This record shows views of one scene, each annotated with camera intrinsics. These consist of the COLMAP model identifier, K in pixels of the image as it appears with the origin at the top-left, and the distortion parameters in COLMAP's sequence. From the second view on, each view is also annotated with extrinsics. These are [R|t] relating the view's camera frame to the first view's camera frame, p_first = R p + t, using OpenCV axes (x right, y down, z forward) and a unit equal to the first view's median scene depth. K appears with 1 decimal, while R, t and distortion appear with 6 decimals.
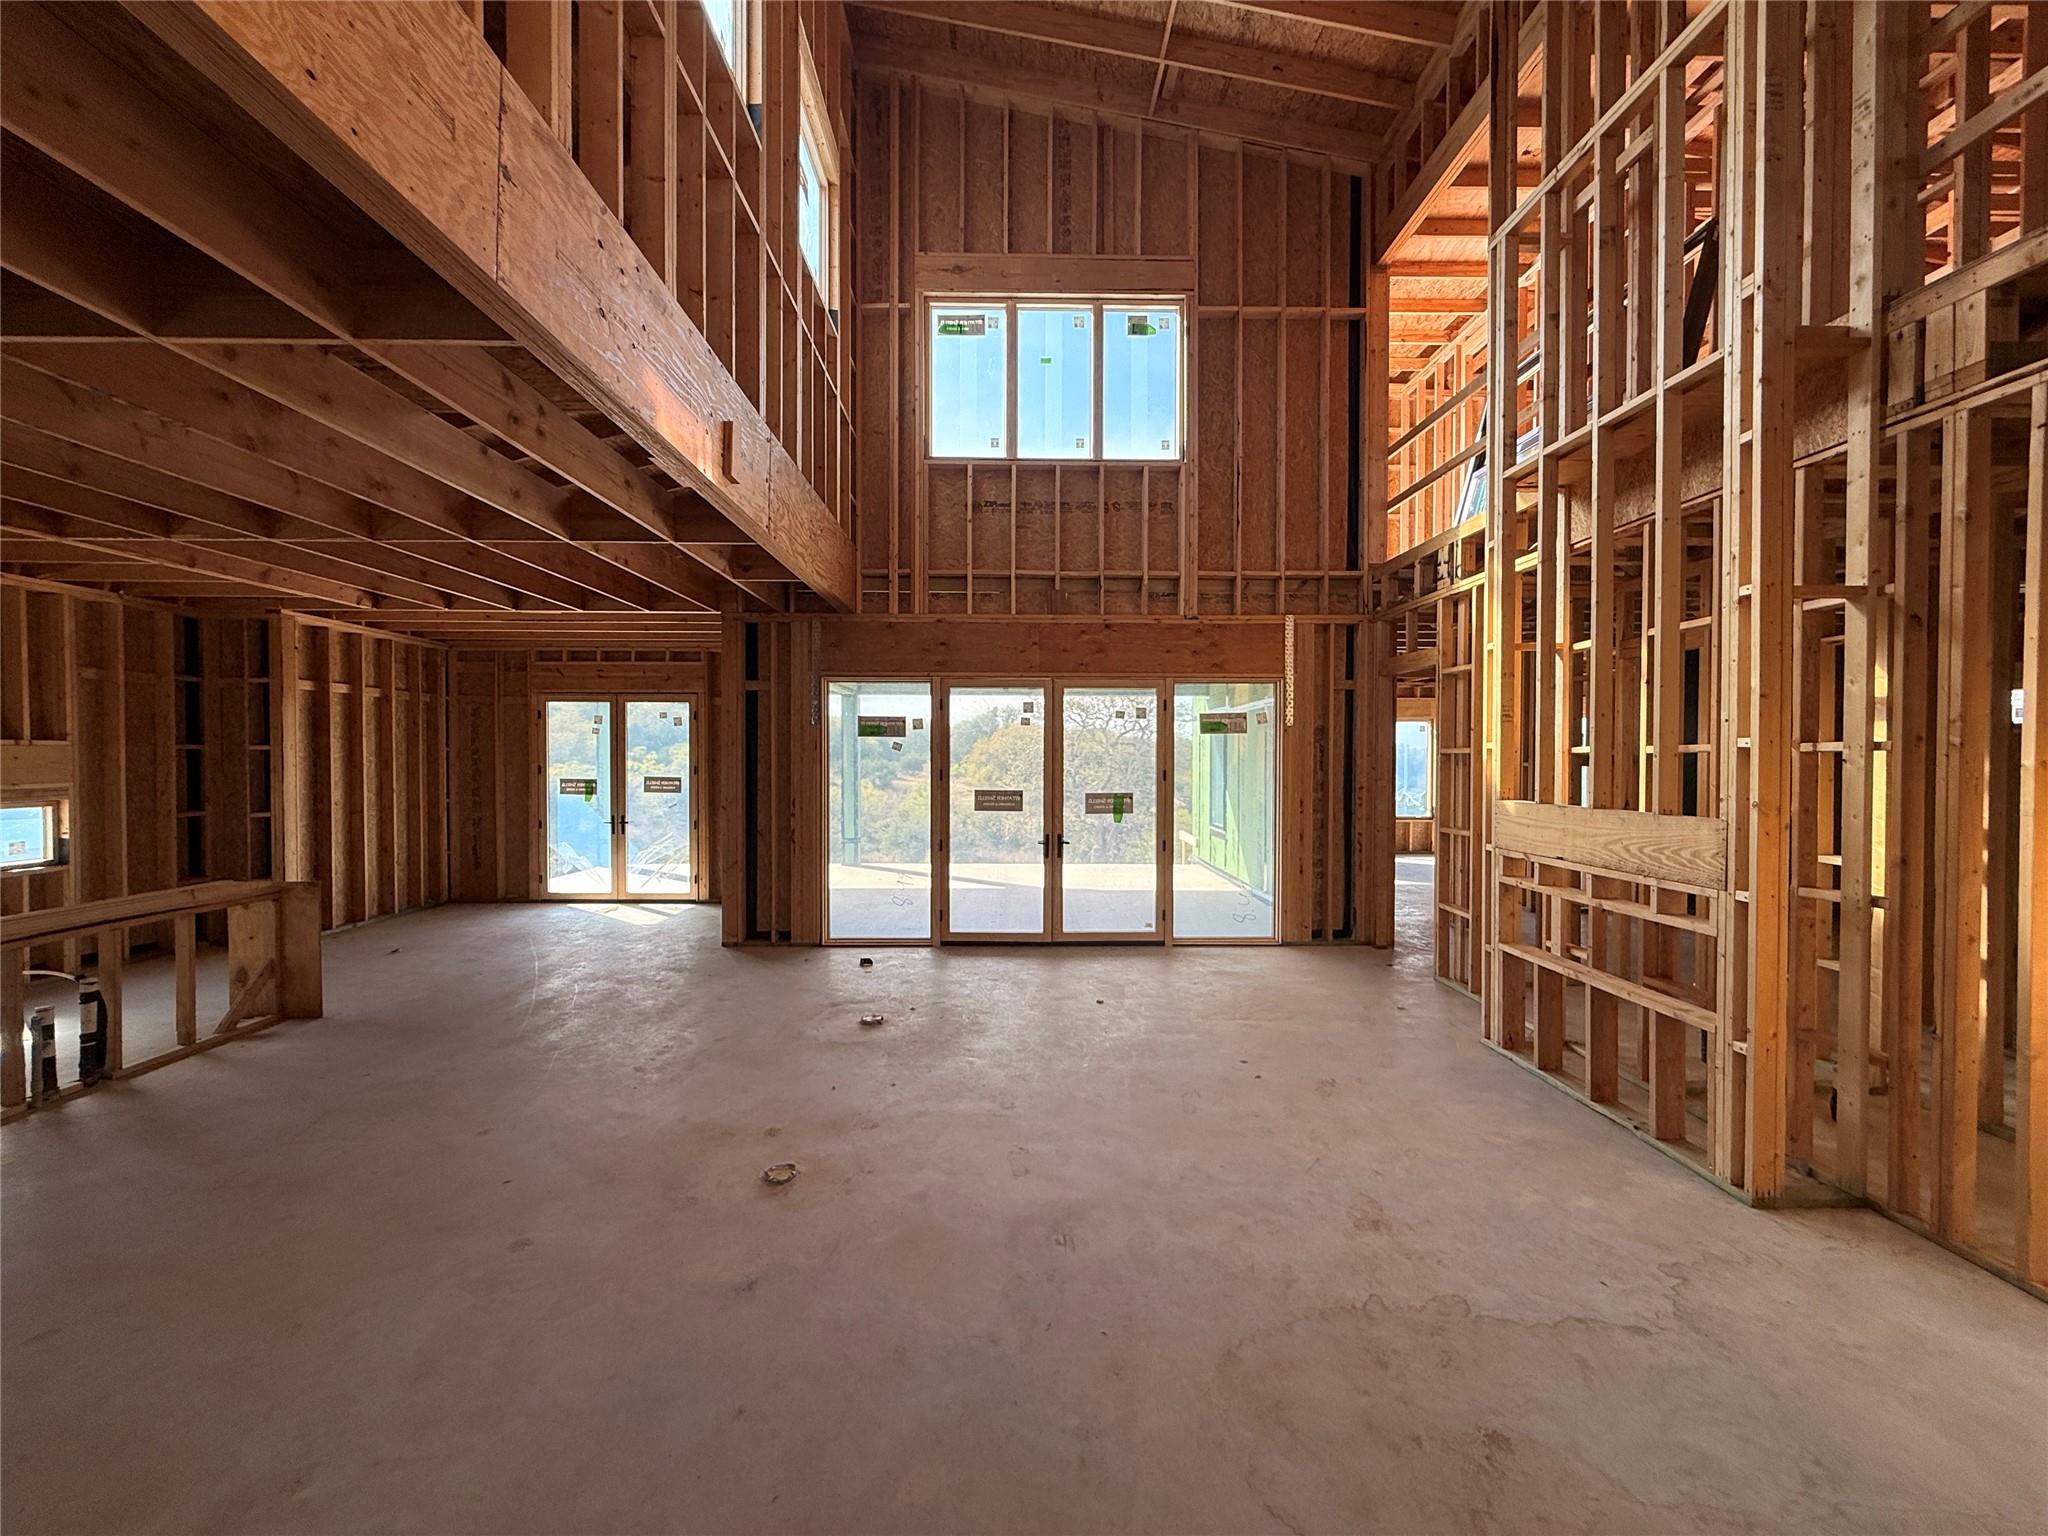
lens RADIAL K [[813.7, 0, 1017.7], [0, 813.7, 768.1], [0, 0, 1]] dist [0.000519, 0.000322]
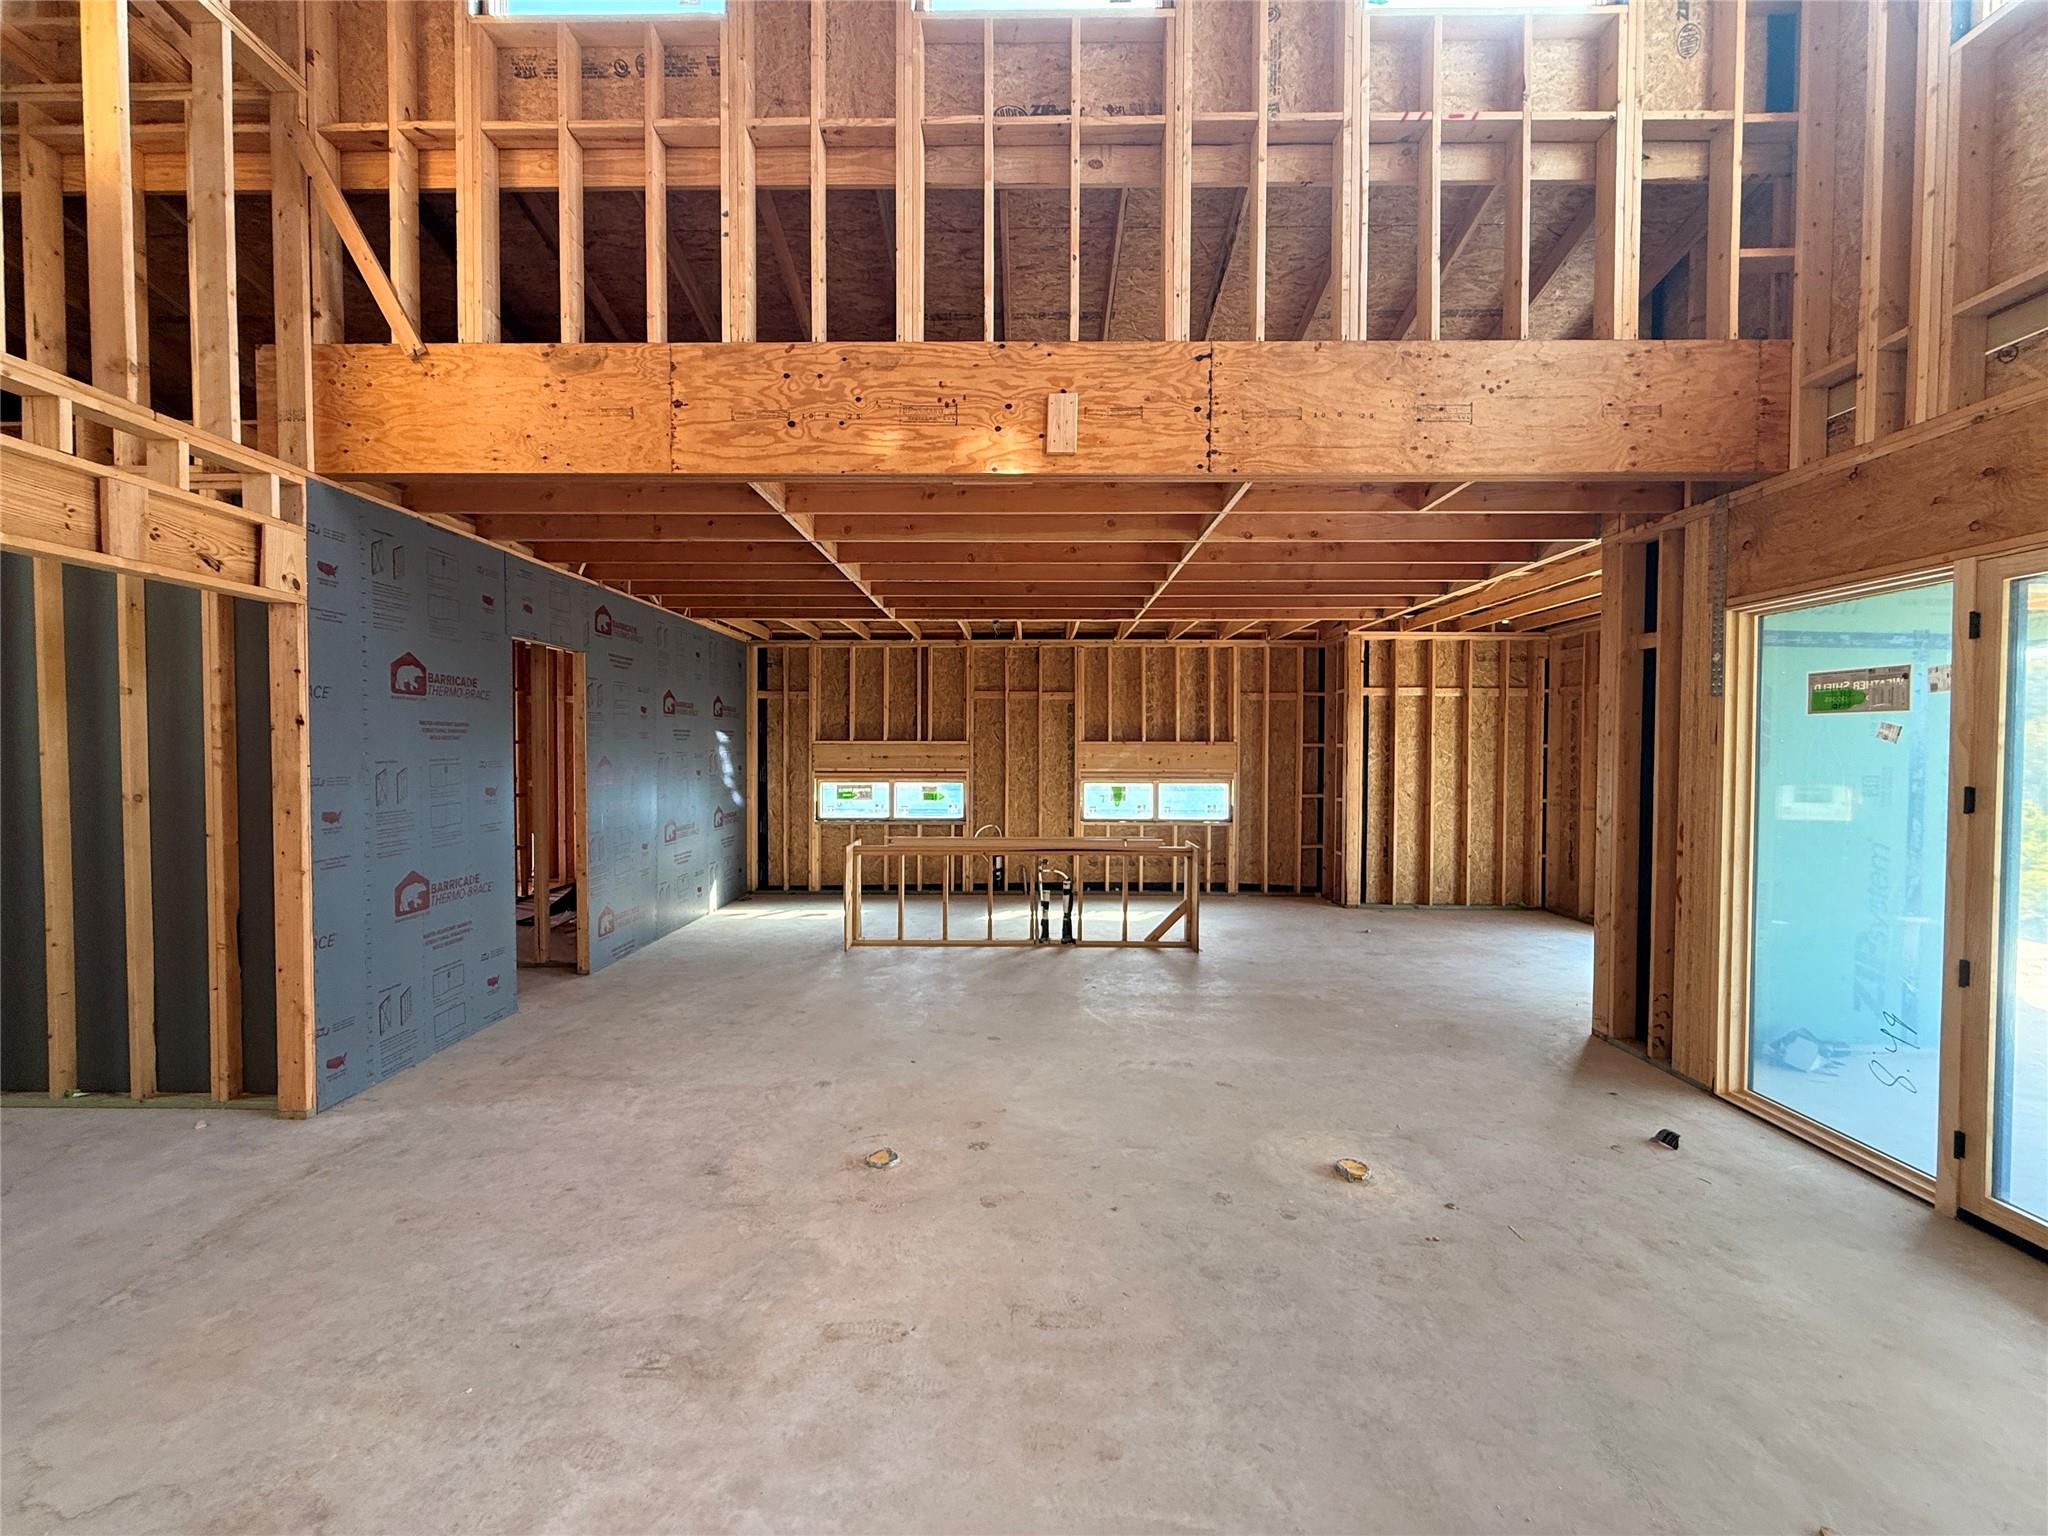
lens RADIAL K [[813.7, 0, 1017.7], [0, 813.7, 768.1], [0, 0, 1]] dist [0.000519, 0.000322]
pose [[-0.025123, 0.019815, -0.999488, 0.322197], [-0.019204, 0.999609, 0.020300, -0.006607], [0.999500, 0.019704, -0.024732, 0.534929]]
